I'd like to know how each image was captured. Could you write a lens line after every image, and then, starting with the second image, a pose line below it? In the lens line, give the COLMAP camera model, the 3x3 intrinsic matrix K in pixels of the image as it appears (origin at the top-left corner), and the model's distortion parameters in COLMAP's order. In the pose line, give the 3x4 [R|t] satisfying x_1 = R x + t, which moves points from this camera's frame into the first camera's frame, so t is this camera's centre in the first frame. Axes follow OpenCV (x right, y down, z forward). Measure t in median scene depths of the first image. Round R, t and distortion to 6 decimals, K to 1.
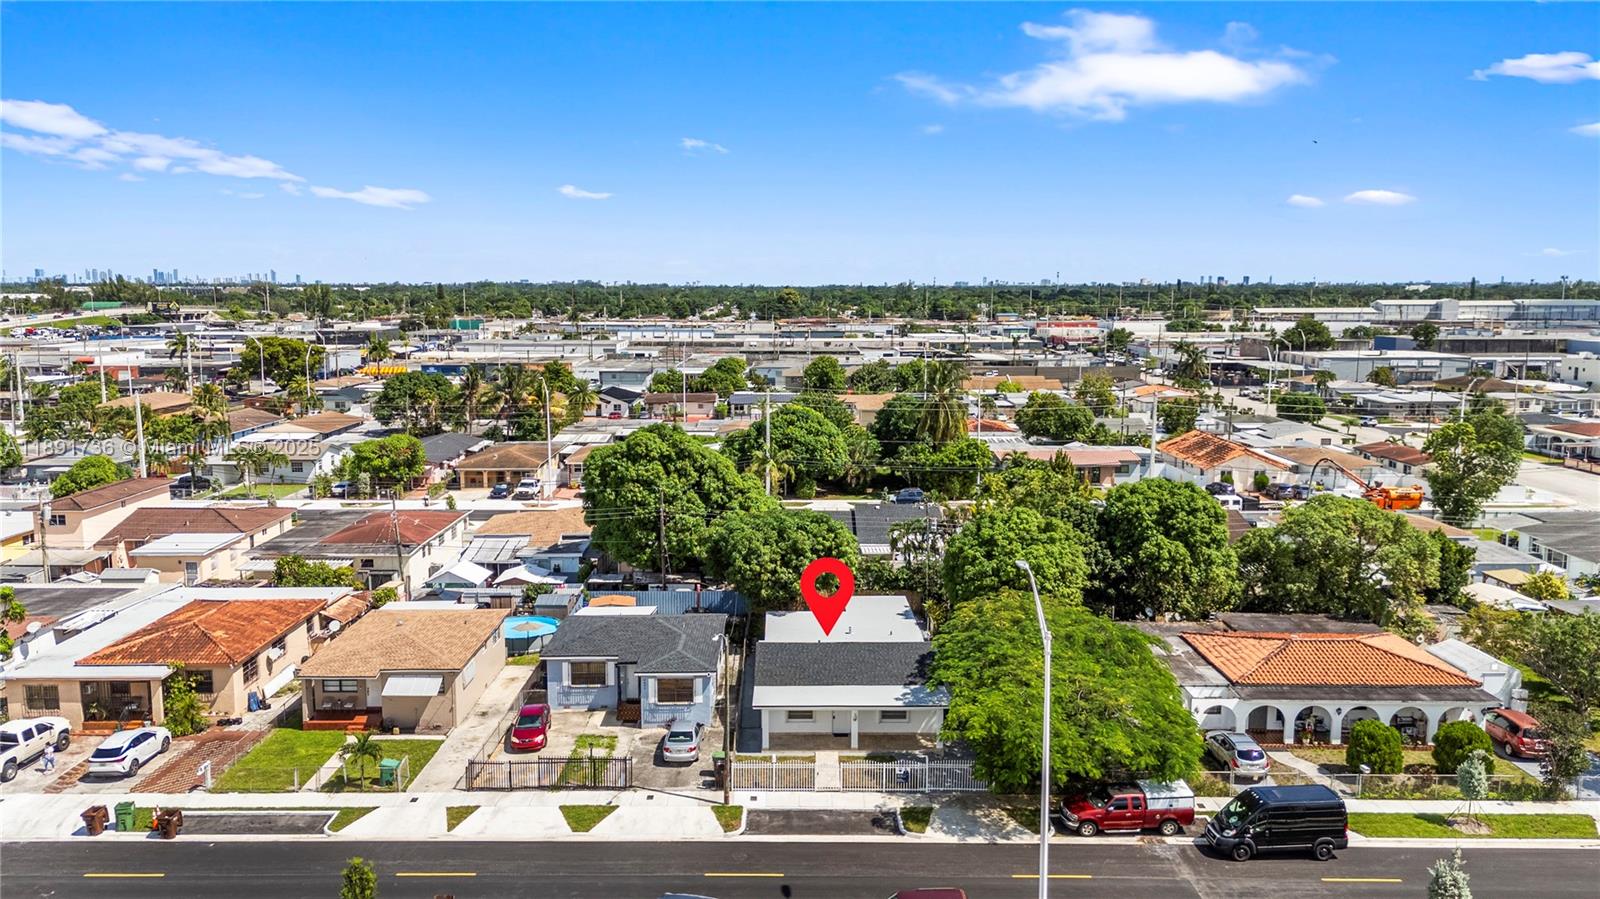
lens RADIAL K [[1183.4, 0, 777.9], [0, 1183.4, 447.7], [0, 0, 1]] dist [0.005584, 0.000425]
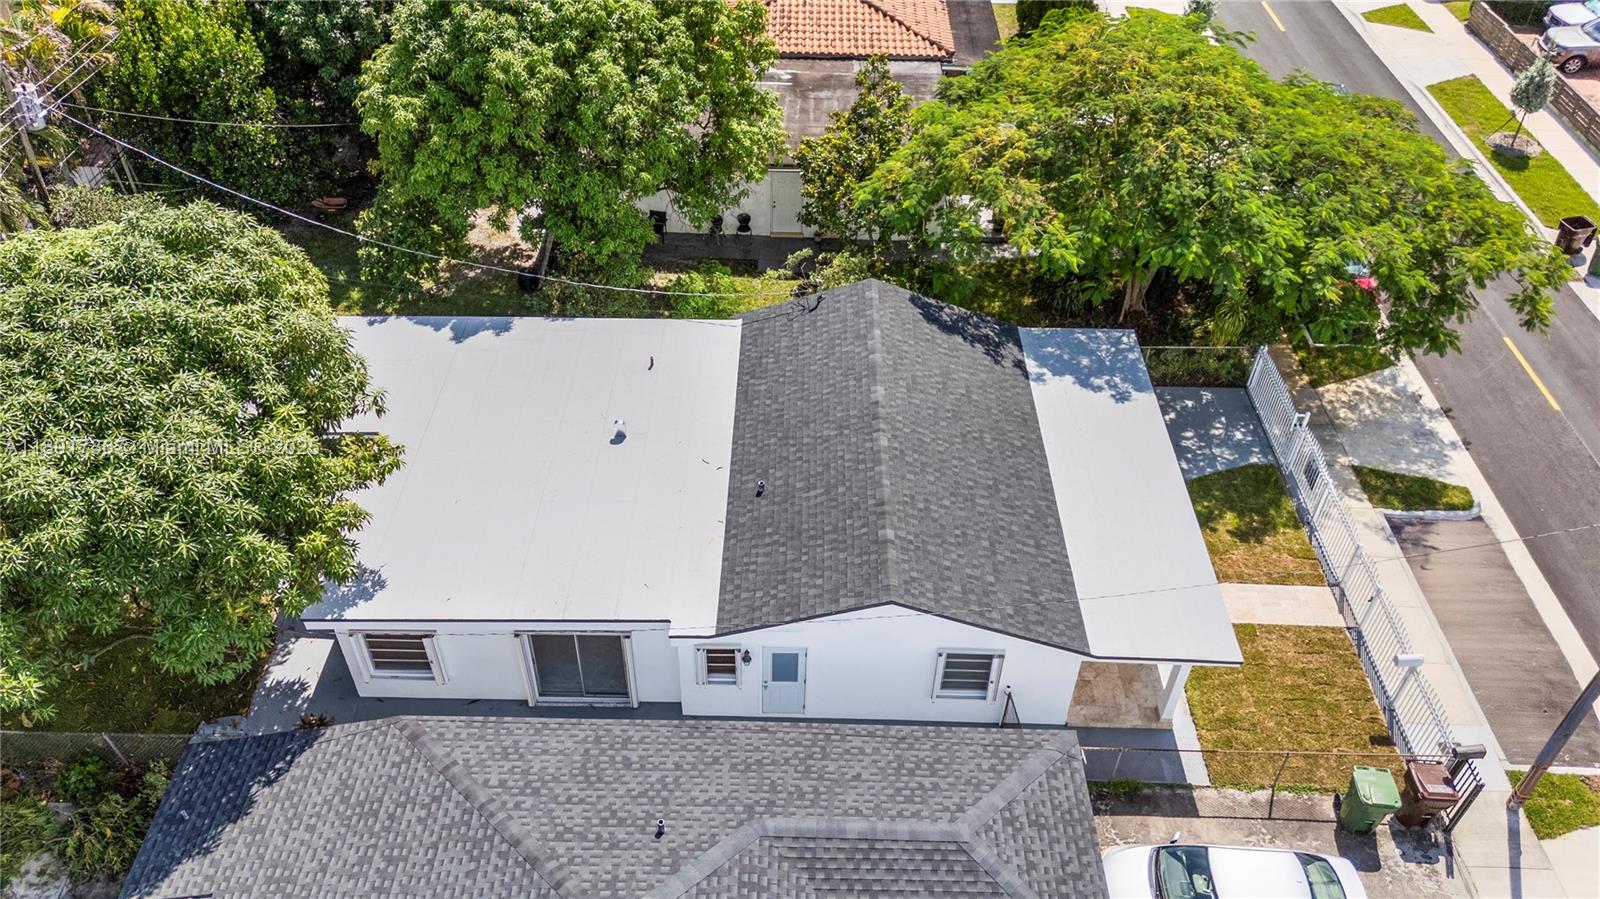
lens RADIAL K [[1183.4, 0, 777.9], [0, 1183.4, 447.7], [0, 0, 1]] dist [0.005584, 0.000425]
pose [[0.017042, -0.665050, 0.746604, -0.269741], [0.129847, 0.741861, 0.657862, -0.089434], [-0.991388, 0.085732, 0.098998, 1.204104]]
